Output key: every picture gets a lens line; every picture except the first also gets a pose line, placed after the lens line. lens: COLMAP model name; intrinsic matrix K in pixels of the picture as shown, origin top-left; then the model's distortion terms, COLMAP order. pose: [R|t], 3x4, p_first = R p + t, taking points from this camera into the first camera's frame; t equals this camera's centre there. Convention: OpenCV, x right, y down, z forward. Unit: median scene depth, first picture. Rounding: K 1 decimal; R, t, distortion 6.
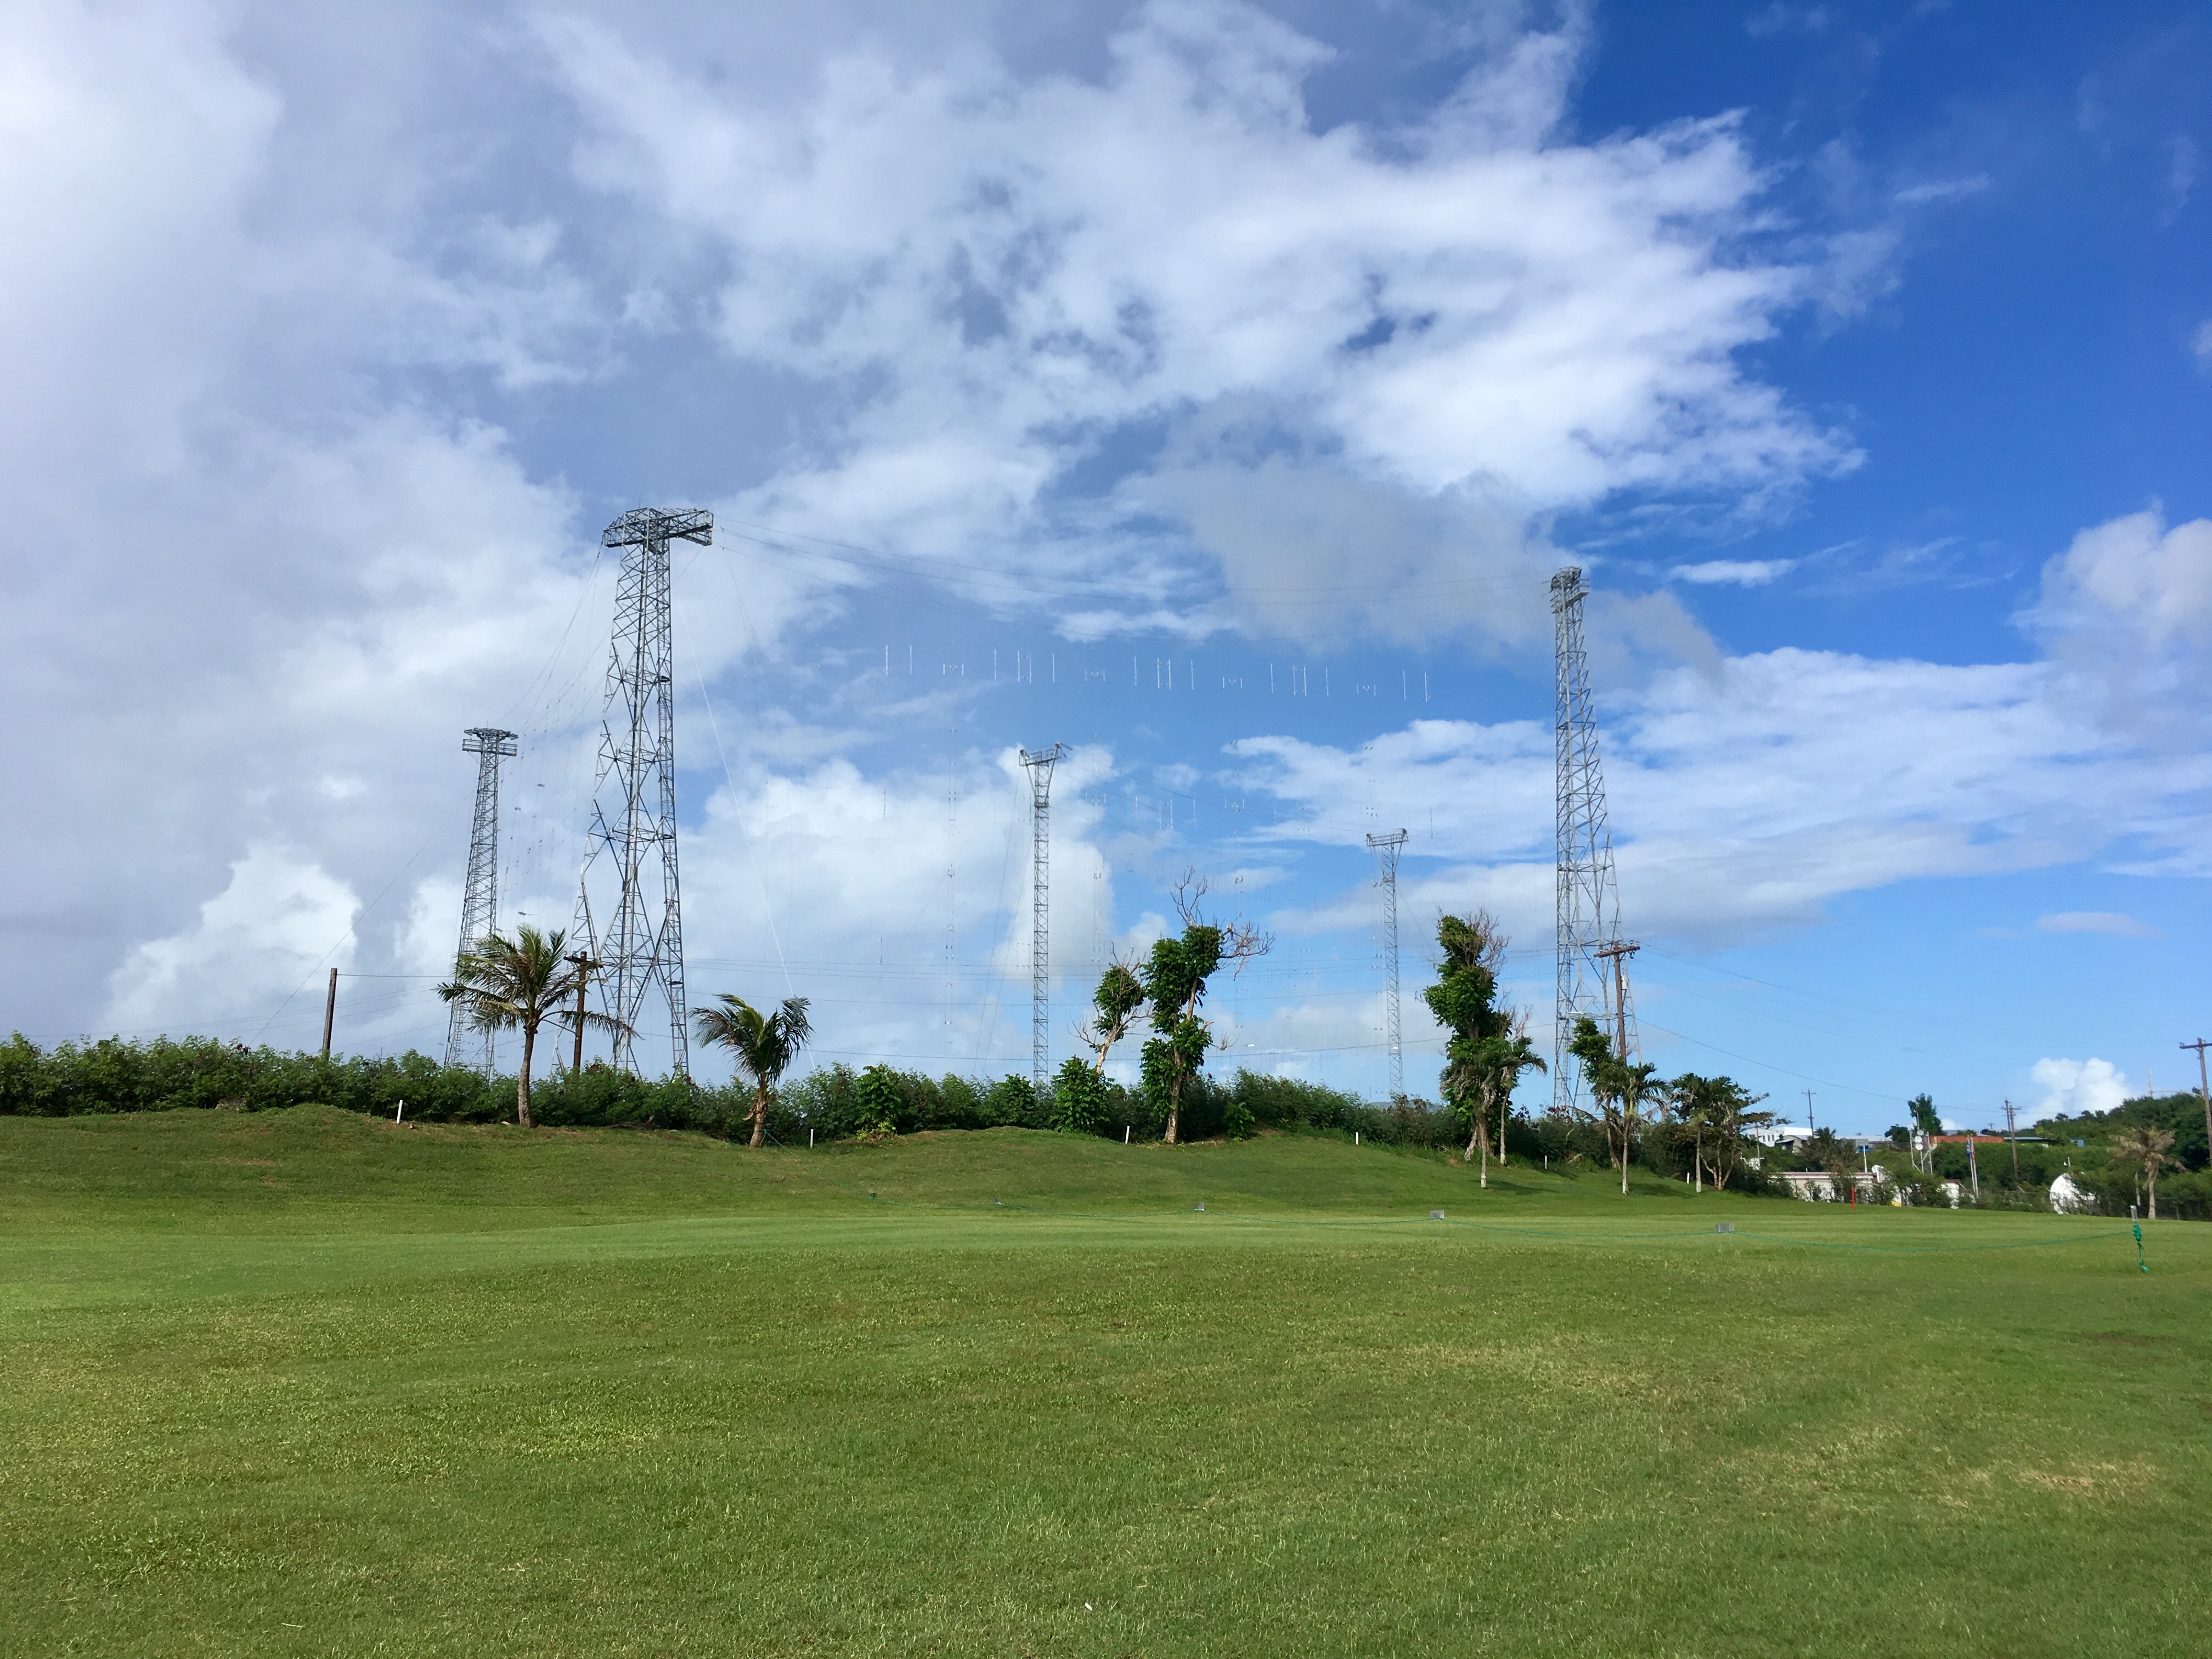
lens RADIAL K [[1743.9, 0, 1106.0], [0, 1743.9, 829.5], [0, 0, 1]] dist [0.047024, 0.003648]
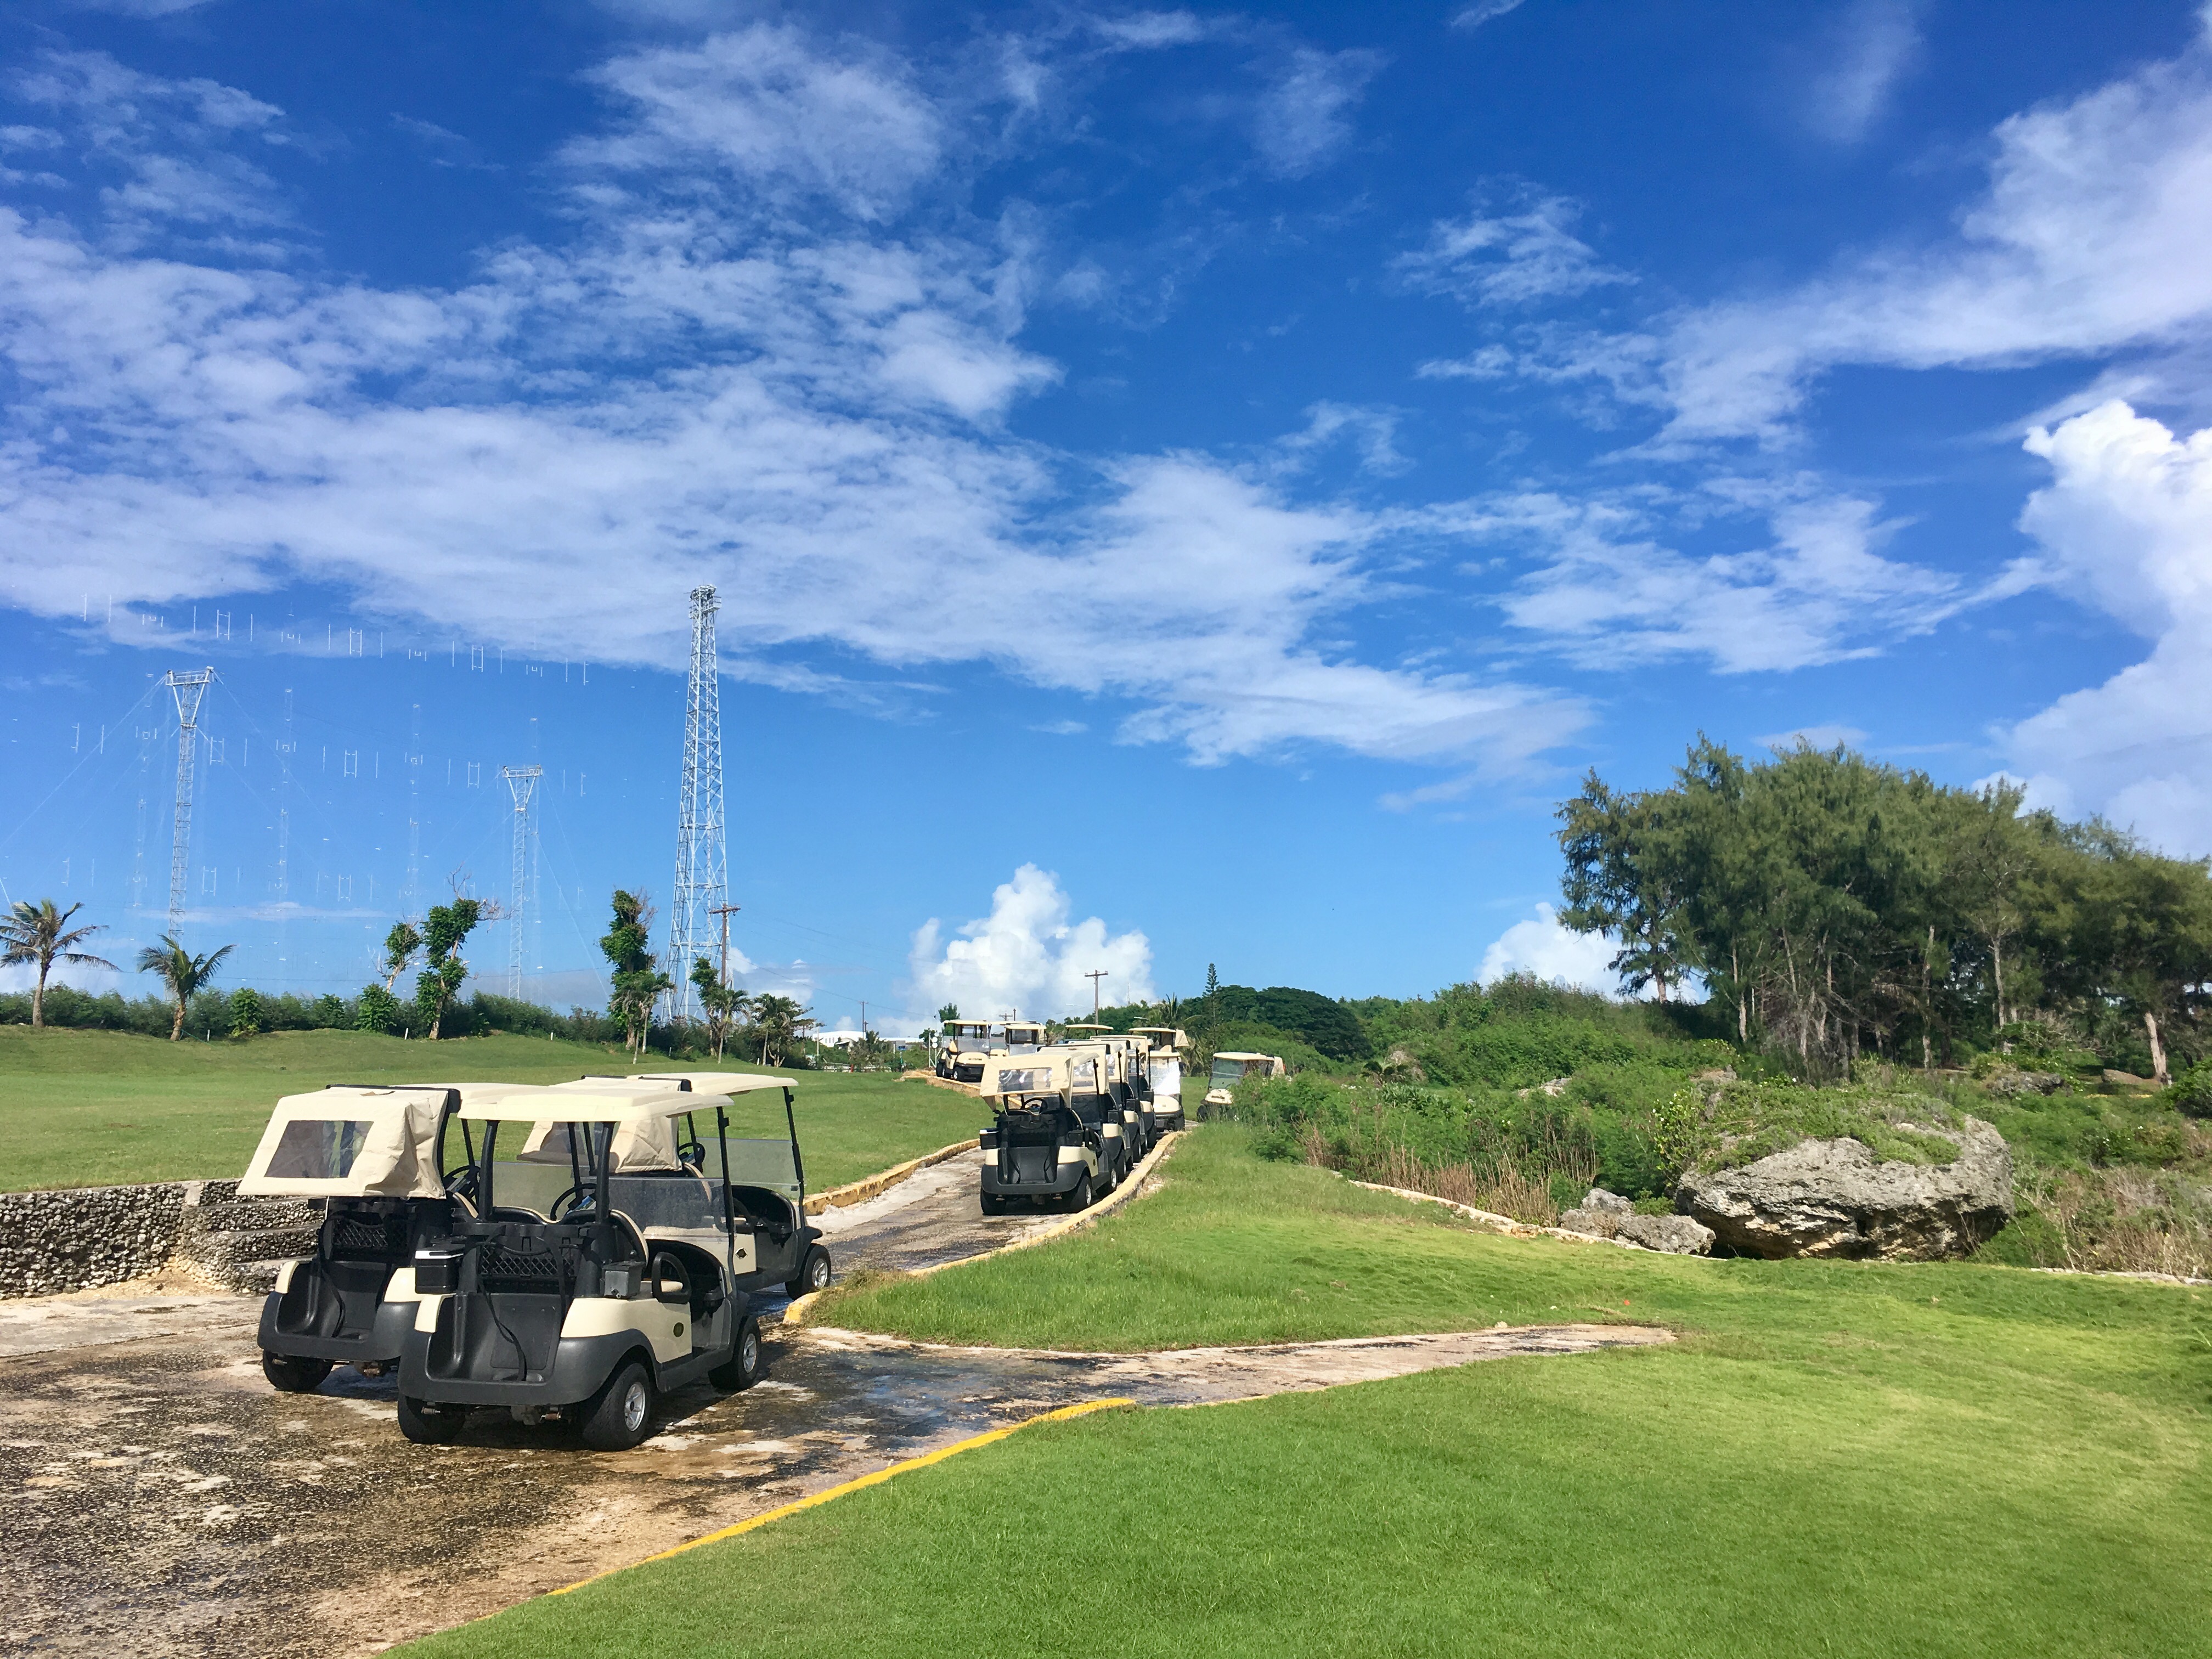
lens RADIAL K [[1743.9, 0, 1106.0], [0, 1743.9, 829.5], [0, 0, 1]] dist [0.047024, 0.003648]
pose [[0.874409, 0.058569, 0.481641, -0.199168], [-0.083578, 0.996031, 0.030613, -0.100030], [-0.477936, -0.067022, 0.875834, -0.619388]]
